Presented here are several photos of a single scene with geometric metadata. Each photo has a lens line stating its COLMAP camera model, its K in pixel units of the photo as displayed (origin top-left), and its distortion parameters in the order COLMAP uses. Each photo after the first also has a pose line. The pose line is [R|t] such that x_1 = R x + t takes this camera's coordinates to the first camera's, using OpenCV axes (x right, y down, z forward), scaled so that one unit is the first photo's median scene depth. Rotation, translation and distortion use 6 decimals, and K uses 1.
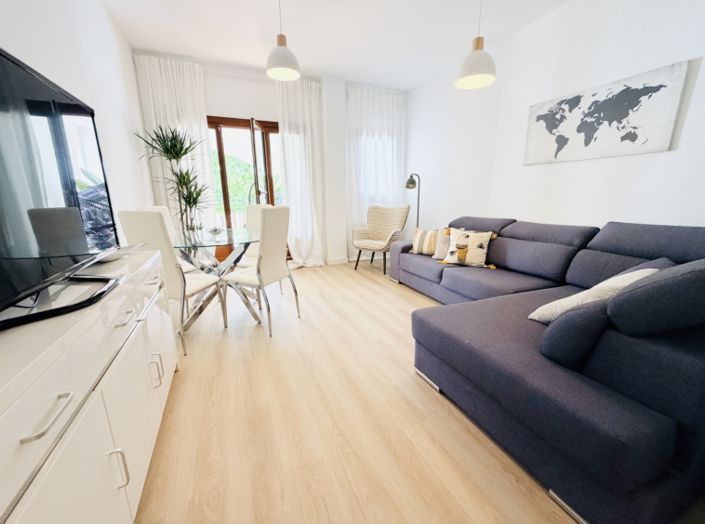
lens RADIAL K [[283.1, 0, 352.4], [0, 283.1, 262.3], [0, 0, 1]] dist [-0.001301, -0.000097]
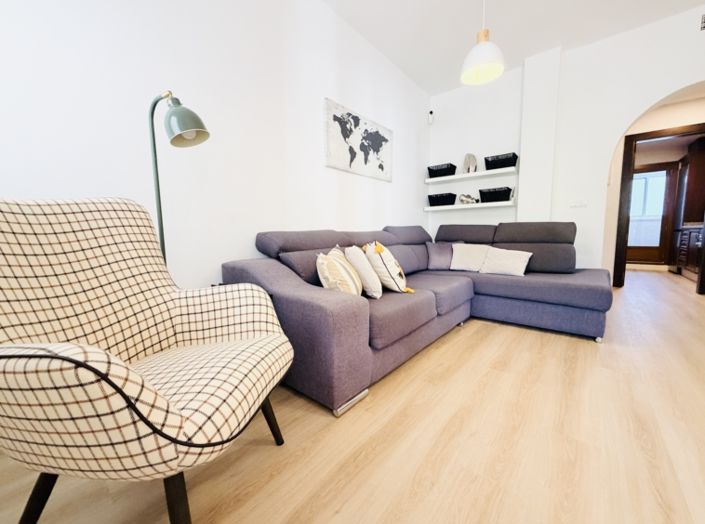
lens RADIAL K [[283.1, 0, 347.9], [0, 283.1, 262.1], [0, 0, 1]] dist [-0.001301, -0.000097]
pose [[-0.443086, -0.079336, 0.892962, -0.230216], [0.224547, 0.954503, 0.196223, -0.264332], [-0.867902, 0.287455, -0.405112, 1.630400]]
